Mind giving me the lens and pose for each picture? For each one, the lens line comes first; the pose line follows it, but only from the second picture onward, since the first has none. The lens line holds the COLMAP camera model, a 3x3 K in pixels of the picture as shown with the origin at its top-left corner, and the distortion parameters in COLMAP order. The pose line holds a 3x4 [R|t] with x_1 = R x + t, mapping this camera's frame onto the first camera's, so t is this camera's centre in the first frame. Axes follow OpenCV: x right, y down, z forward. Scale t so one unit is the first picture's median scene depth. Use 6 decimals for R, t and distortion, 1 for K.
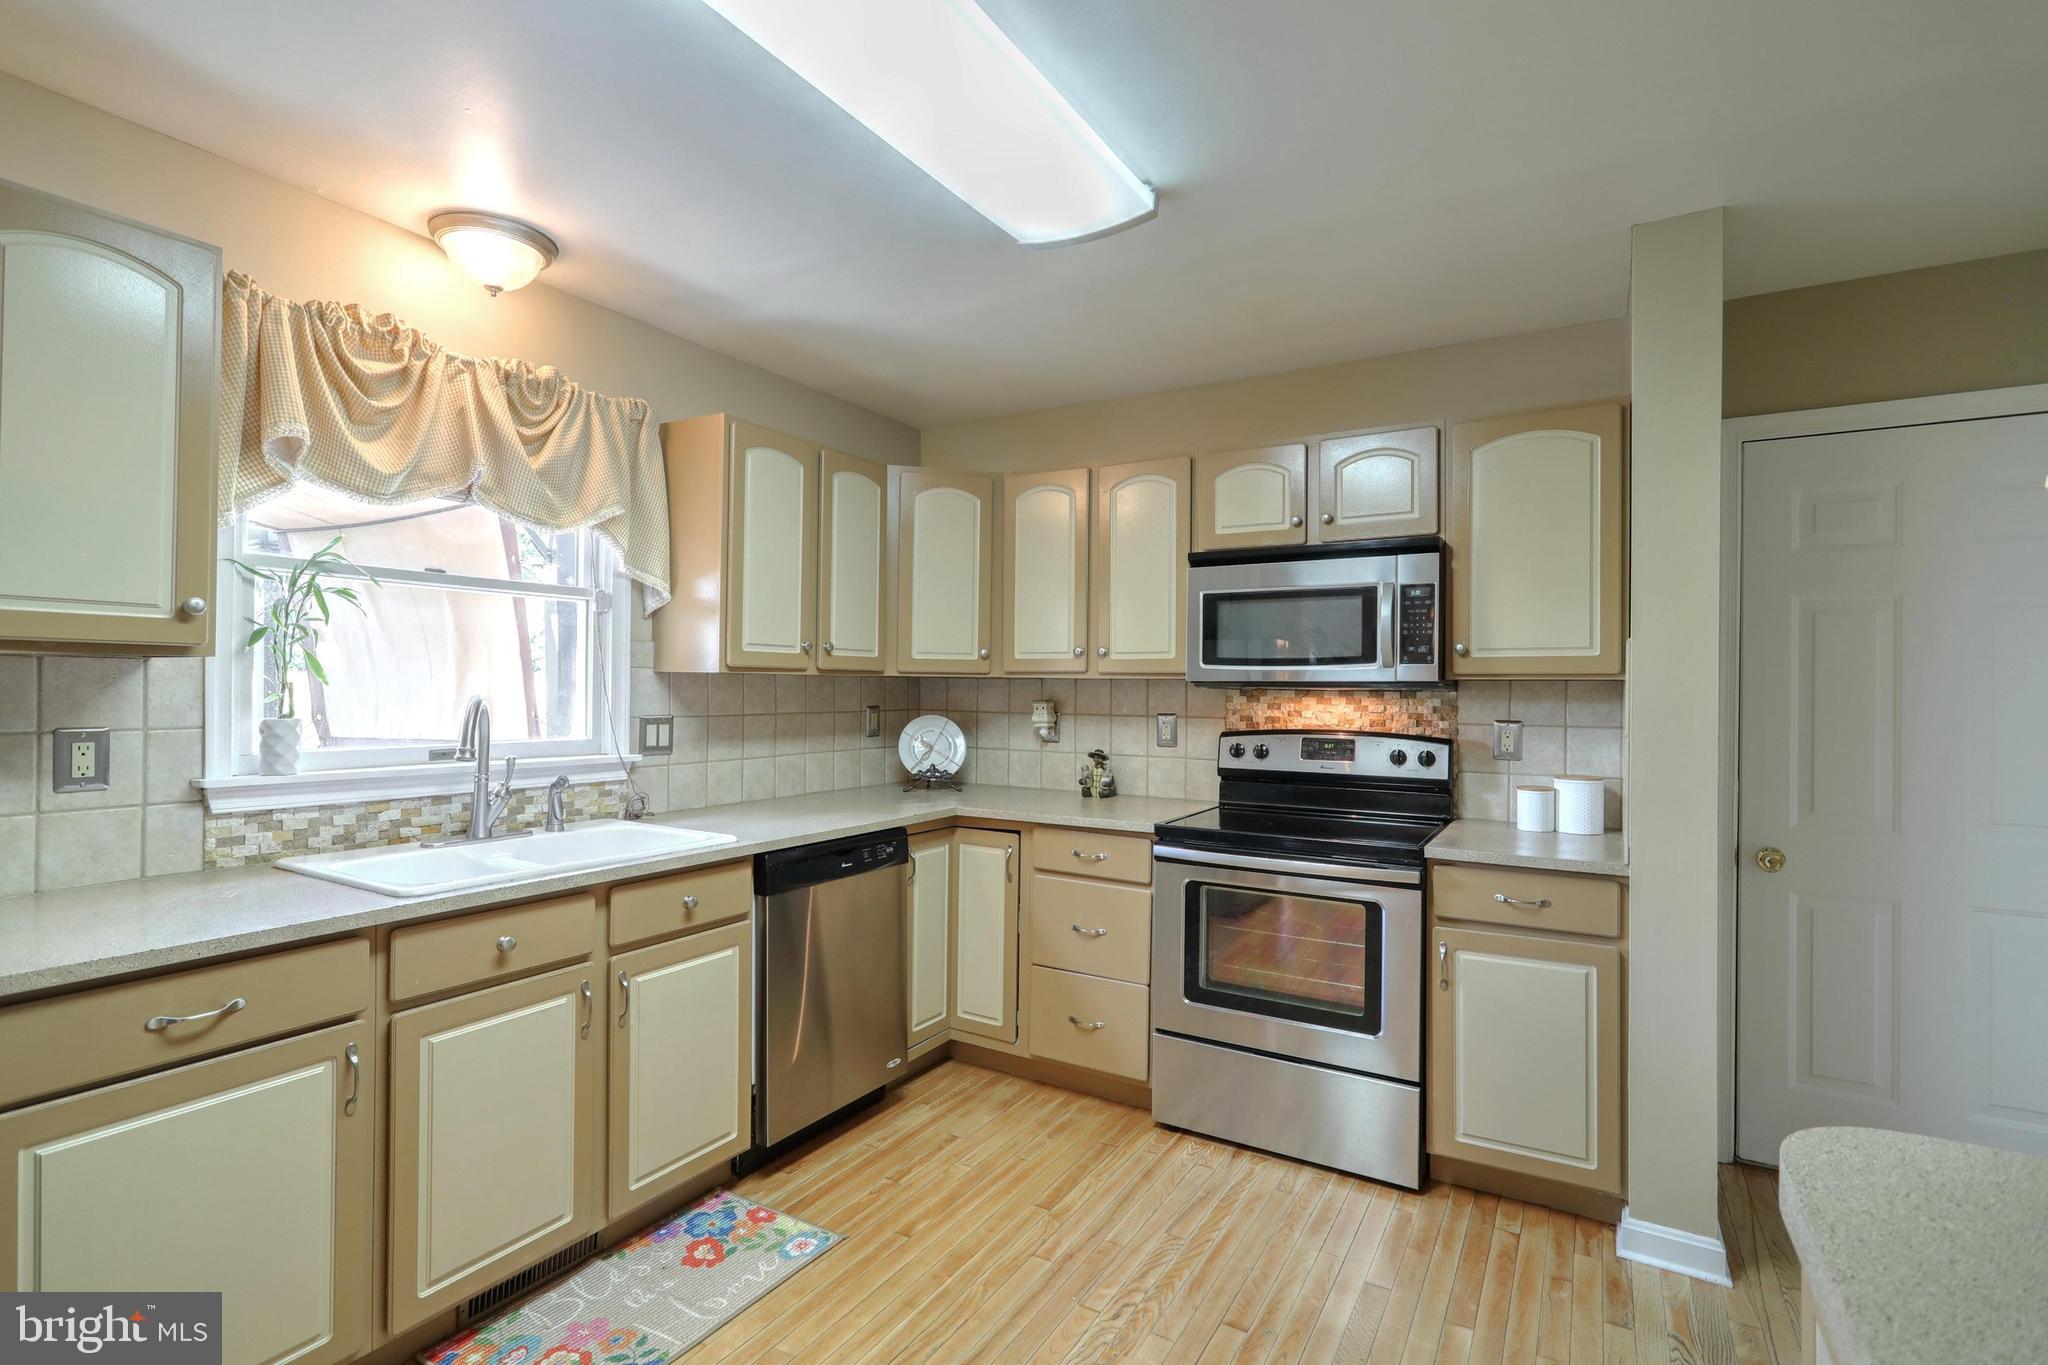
lens RADIAL K [[966.0, 0, 1010.9], [0, 966.0, 684.9], [0, 0, 1]] dist [-0.004906, 0.005419]
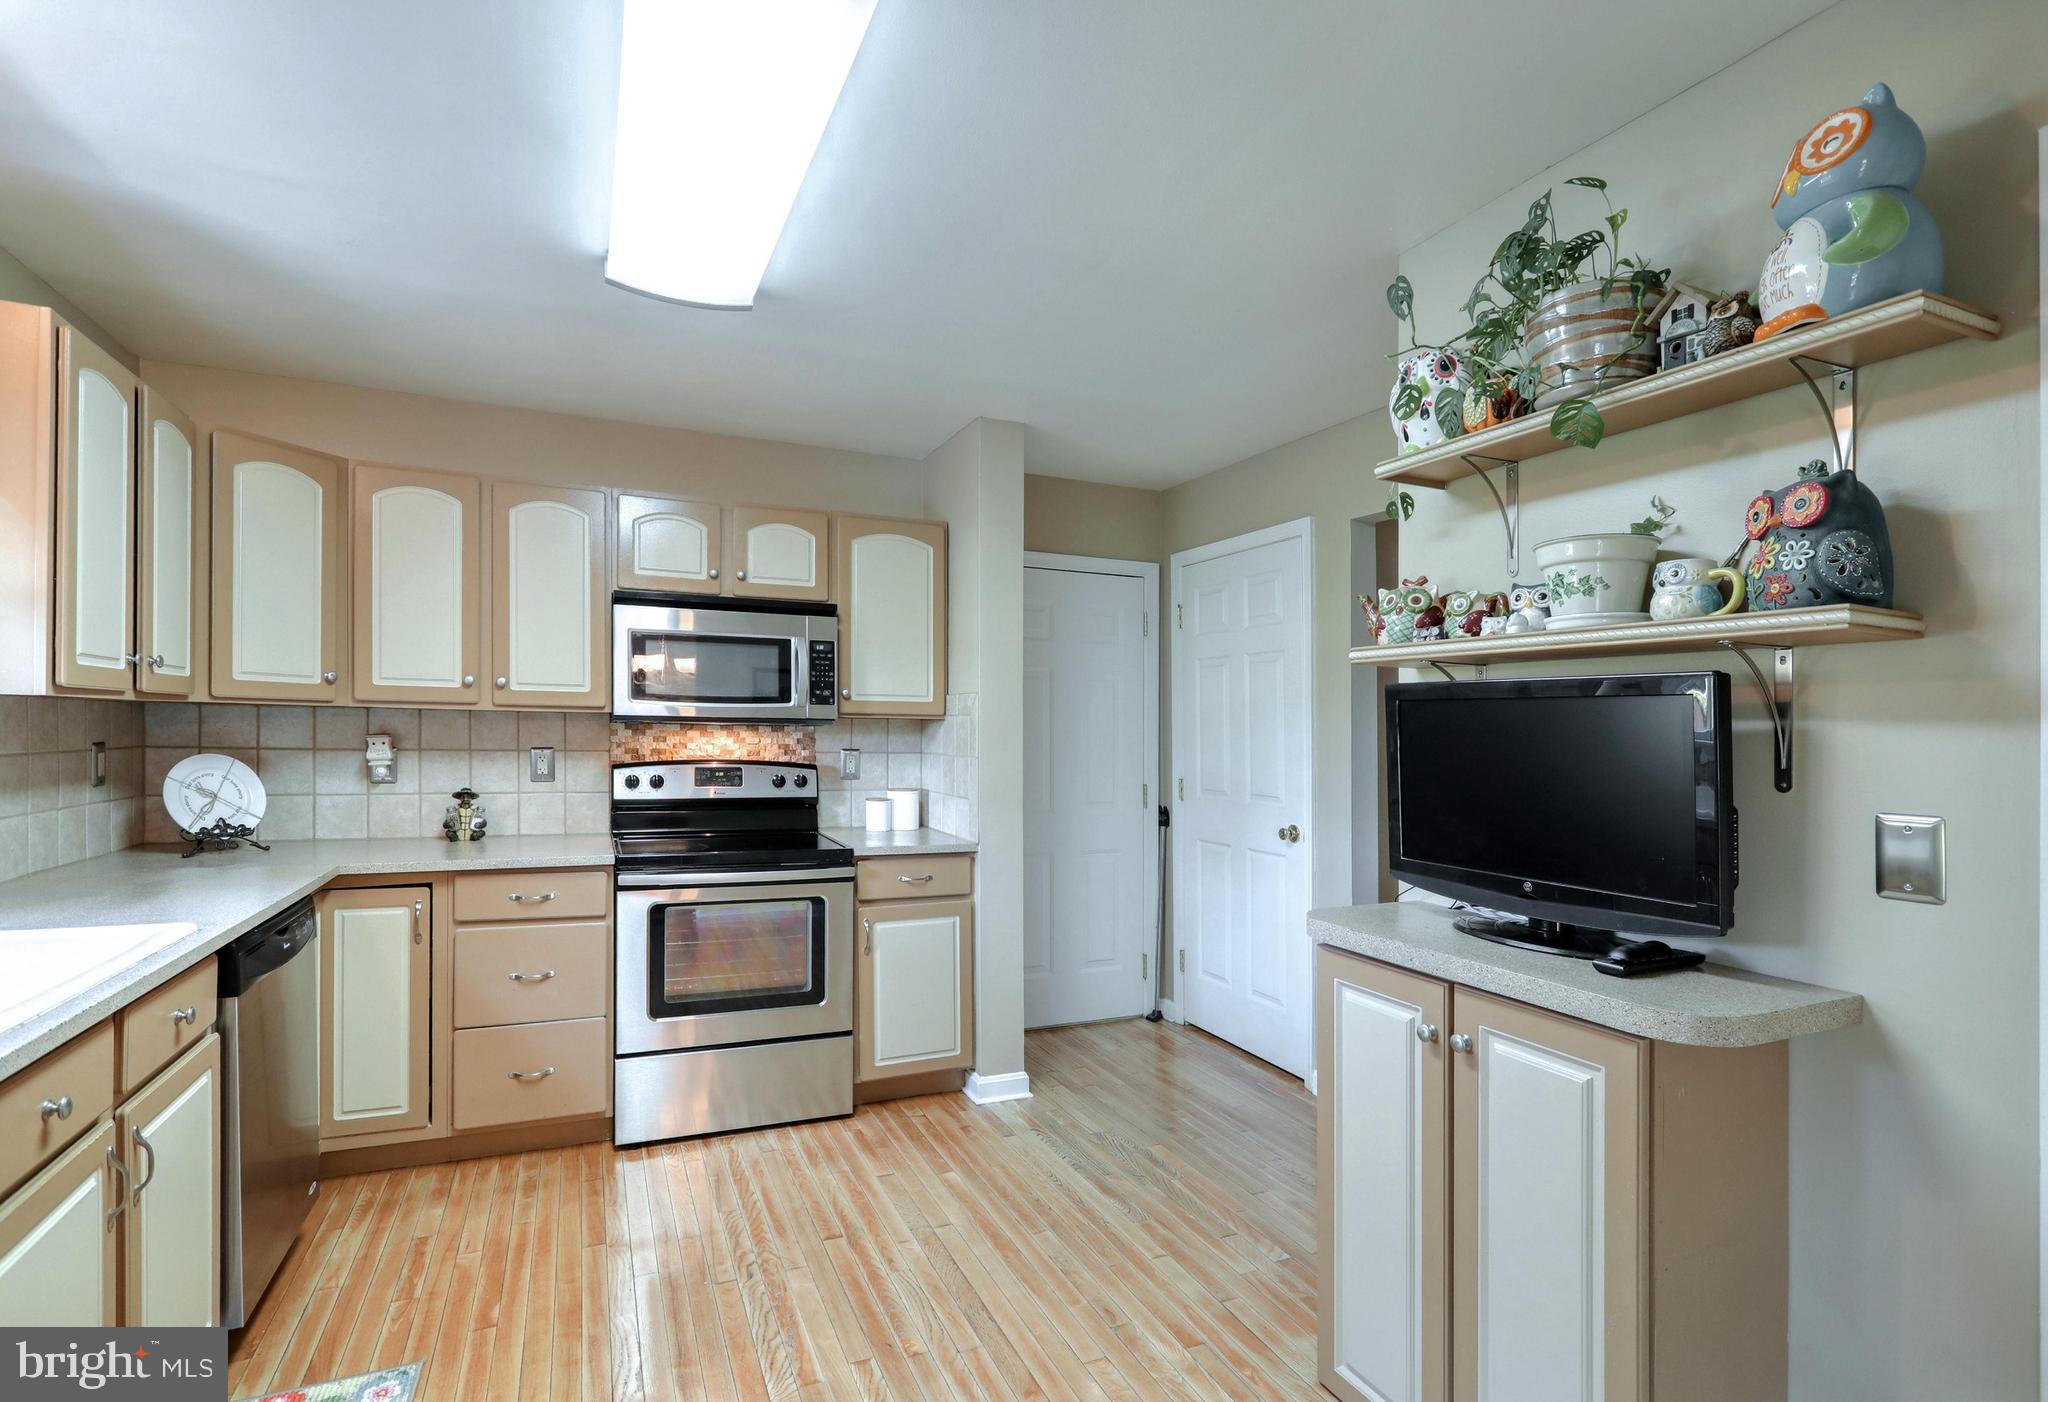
lens RADIAL K [[1000.6, 0, 1027.2], [0, 1000.6, 715.1], [0, 0, 1]] dist [0.000864, -0.001133]
pose [[0.570054, 0.012068, 0.821519, -0.495817], [-0.014803, 0.999881, -0.004416, -0.006577], [-0.821474, -0.009643, 0.570165, 0.044079]]
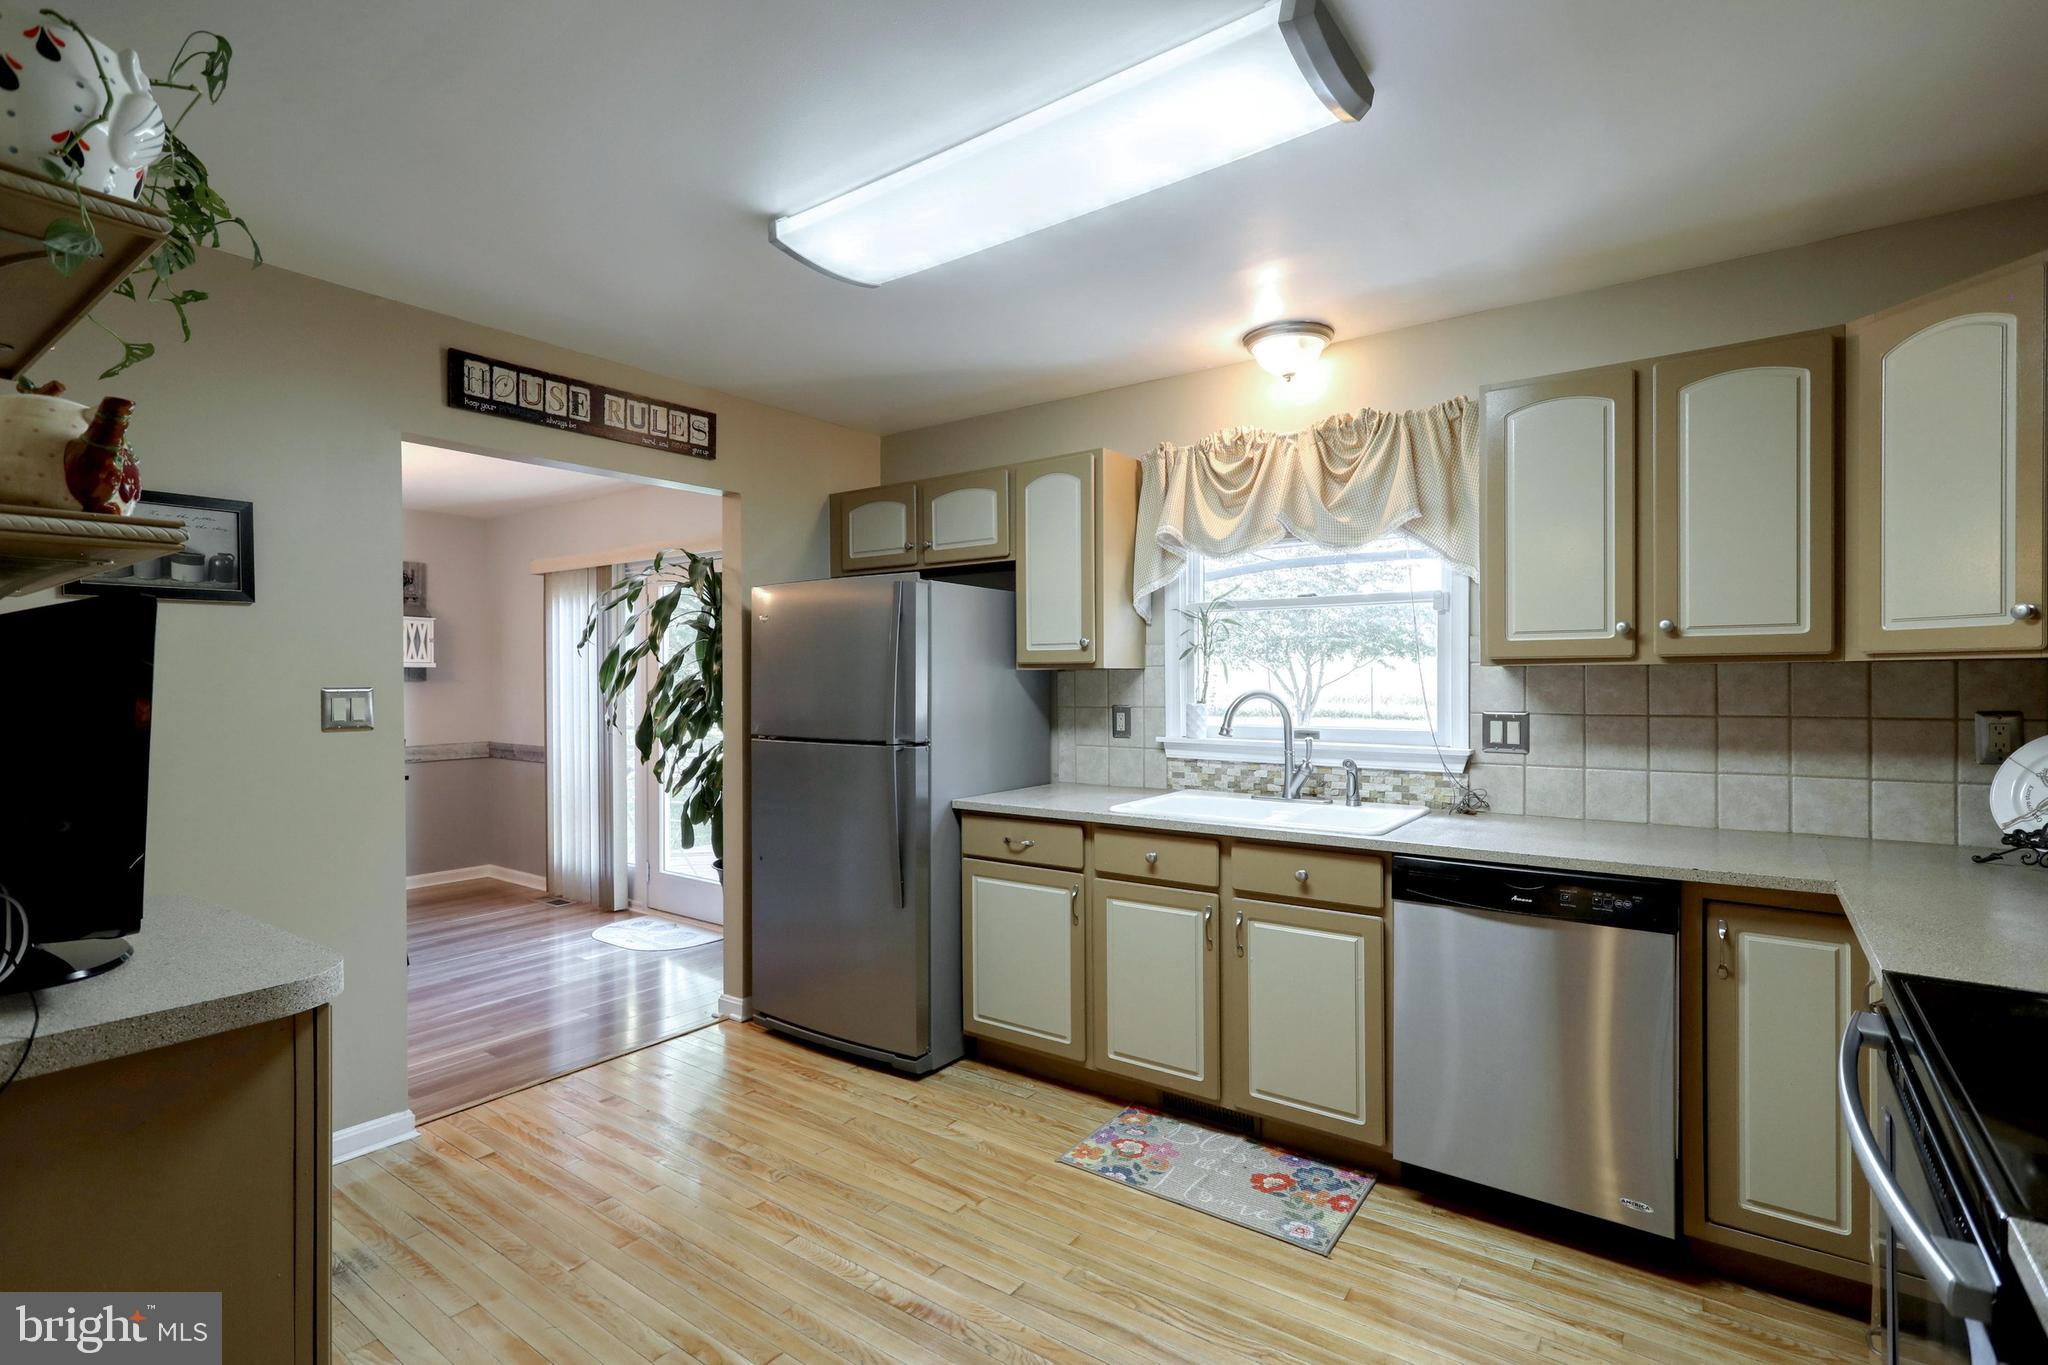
lens RADIAL K [[966.0, 0, 1030.5], [0, 966.0, 677.7], [0, 0, 1]] dist [-0.004906, 0.005419]
pose [[-0.083782, -0.009133, -0.996442, 0.674336], [0.007753, 0.999922, -0.009817, 0.004254], [0.996454, -0.008548, -0.083704, 0.656276]]
